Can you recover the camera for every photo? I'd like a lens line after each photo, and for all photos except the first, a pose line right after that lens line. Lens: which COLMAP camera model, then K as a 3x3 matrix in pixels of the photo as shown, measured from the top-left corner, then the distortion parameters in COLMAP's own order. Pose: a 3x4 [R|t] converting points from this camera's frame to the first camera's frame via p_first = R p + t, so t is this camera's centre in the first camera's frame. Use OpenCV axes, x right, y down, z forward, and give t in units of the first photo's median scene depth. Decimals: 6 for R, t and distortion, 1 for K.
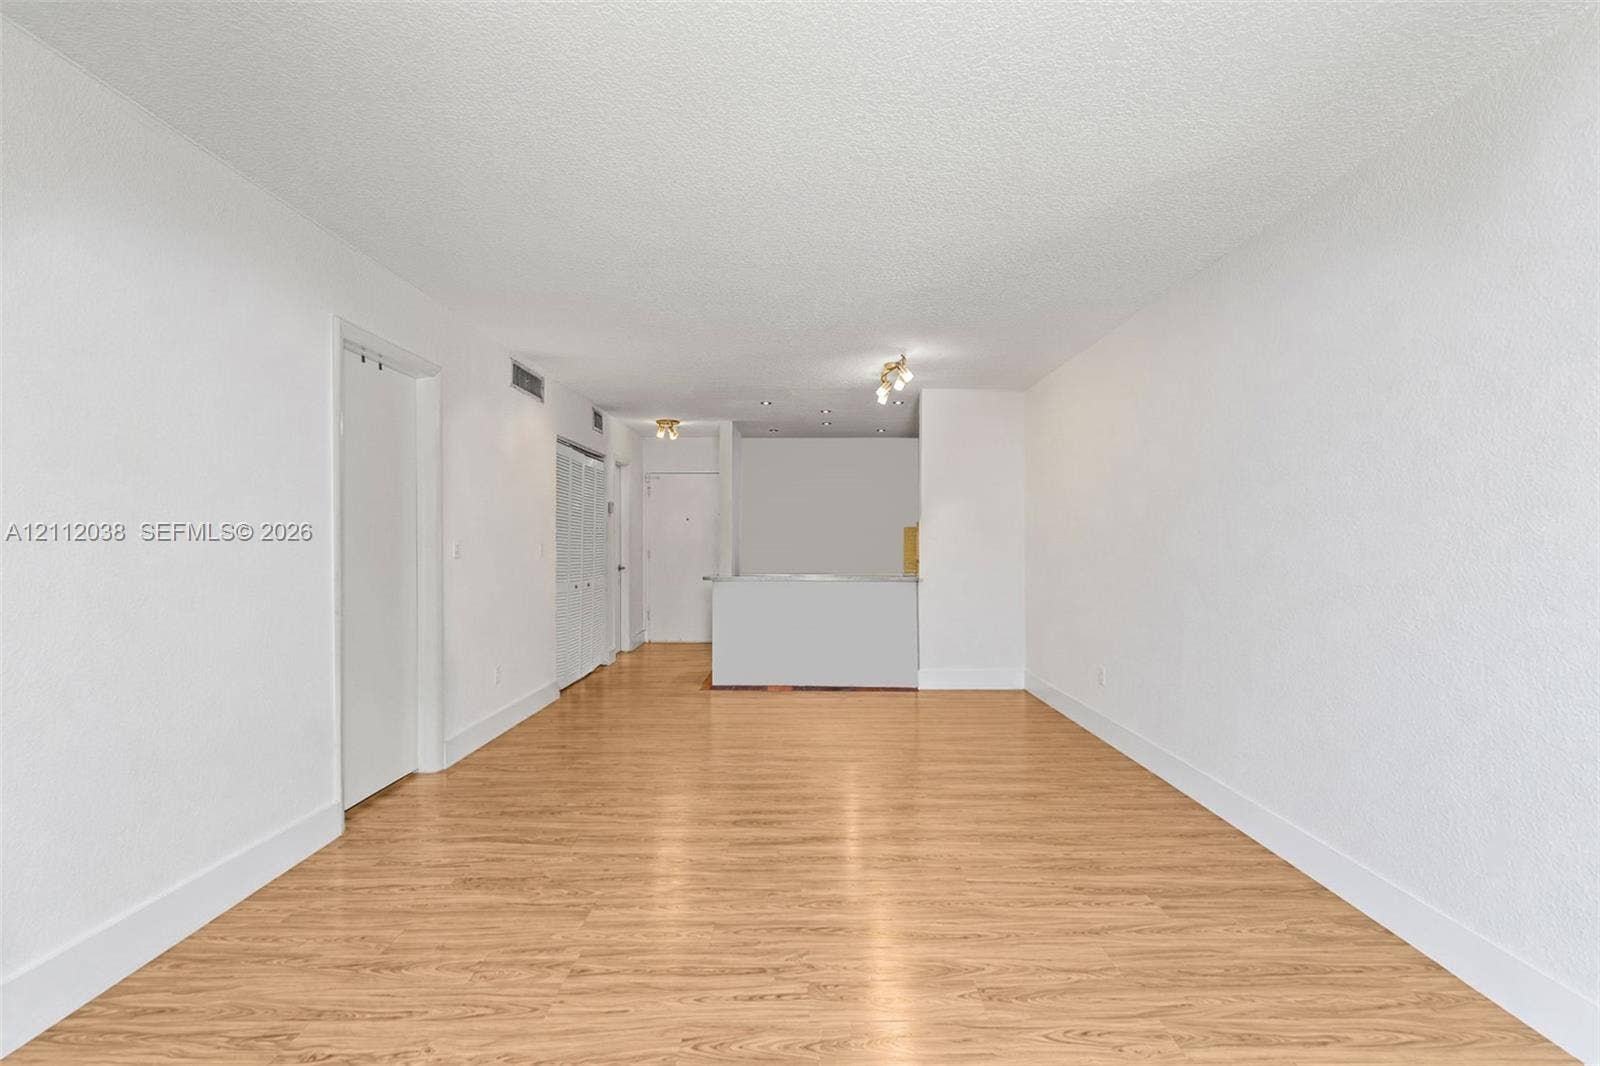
lens RADIAL K [[776.8, 0, 796.5], [0, 776.8, 536.8], [0, 0, 1]] dist [-0.000239, 0.000038]
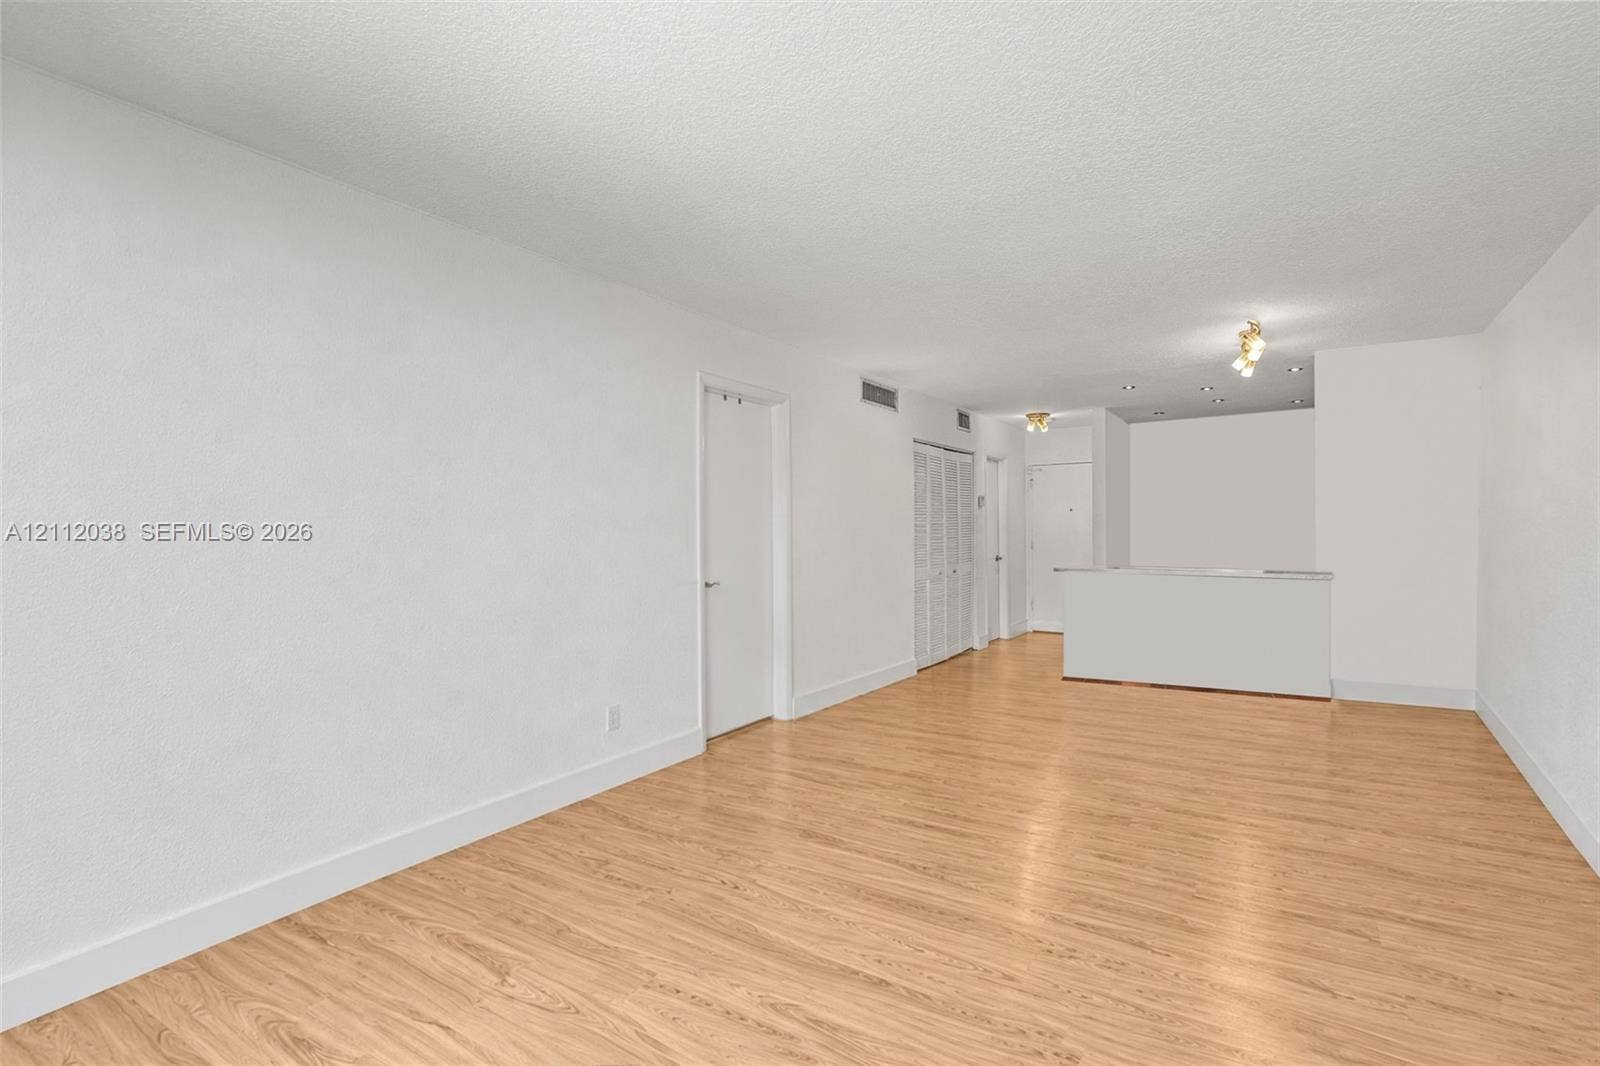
lens RADIAL K [[768.0, 0, 800.0], [0, 768.0, 533.0], [0, 0, 1]] dist [0.000359, -0.000134]
pose [[0.837659, -0.007498, -0.546142, 0.148868], [0.011656, 0.999923, 0.004150, -0.001987], [0.546070, -0.009842, 0.837682, -0.013707]]
